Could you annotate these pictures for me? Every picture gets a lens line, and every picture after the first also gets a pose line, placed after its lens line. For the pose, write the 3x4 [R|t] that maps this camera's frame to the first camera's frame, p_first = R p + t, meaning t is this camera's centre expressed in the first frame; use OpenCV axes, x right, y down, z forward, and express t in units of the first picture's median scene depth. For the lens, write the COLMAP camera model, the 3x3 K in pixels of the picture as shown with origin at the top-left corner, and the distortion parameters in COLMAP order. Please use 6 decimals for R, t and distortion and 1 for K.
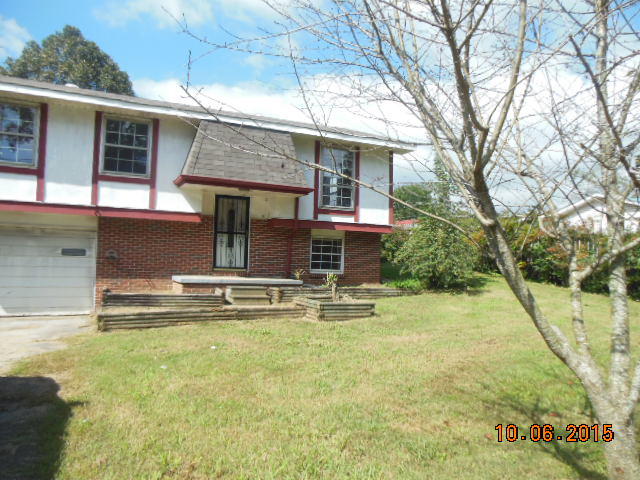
lens RADIAL K [[491.0, 0, 323.4], [0, 491.0, 239.4], [0, 0, 1]] dist [-0.067930, 0.122061]
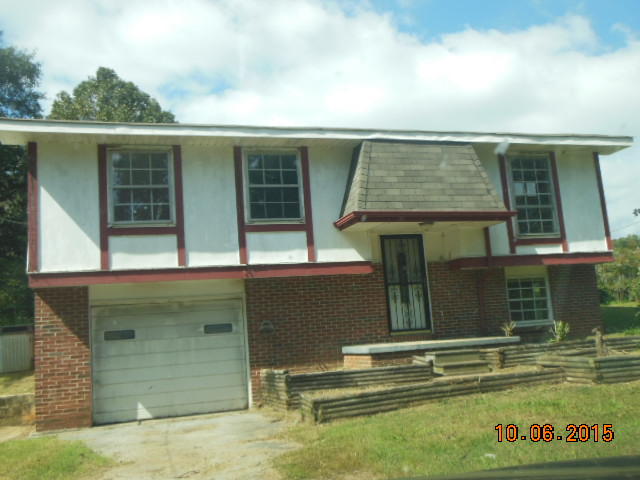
lens RADIAL K [[638.6, 0, 320.0], [0, 638.6, 240.0], [0, 0, 1]] dist [0.007551, 0.005835]
pose [[0.985909, -0.117487, -0.119079, -0.216017], [0.105509, 0.989137, -0.102351, 0.008151], [0.129811, 0.088345, 0.987595, 0.002920]]
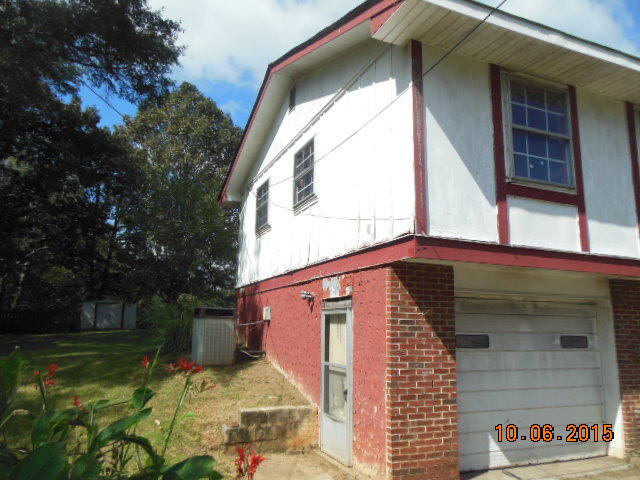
lens RADIAL K [[491.0, 0, 323.4], [0, 491.0, 239.4], [0, 0, 1]] dist [-0.067930, 0.122061]
pose [[0.999207, -0.016914, -0.036056, -0.788749], [0.011925, 0.990863, -0.134344, -0.020145], [0.037999, 0.133807, 0.990279, 0.405789]]
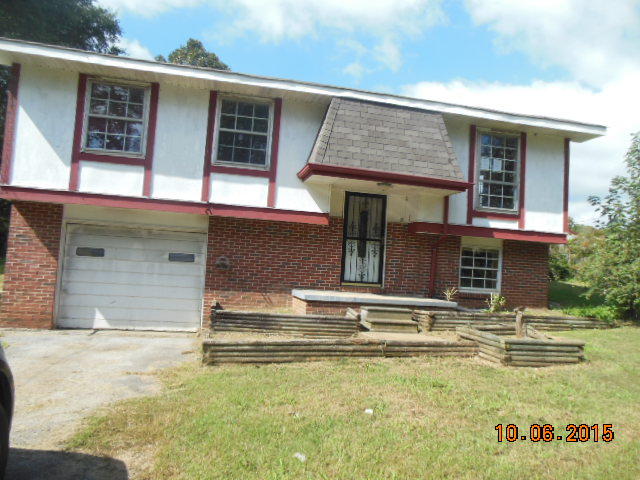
lens RADIAL K [[491.0, 0, 323.4], [0, 491.0, 239.4], [0, 0, 1]] dist [-0.067930, 0.122061]
pose [[0.977736, 0.018181, -0.209049, -0.093109], [-0.023283, 0.999488, -0.021967, 0.007370], [0.208542, 0.026345, 0.977658, 0.216214]]
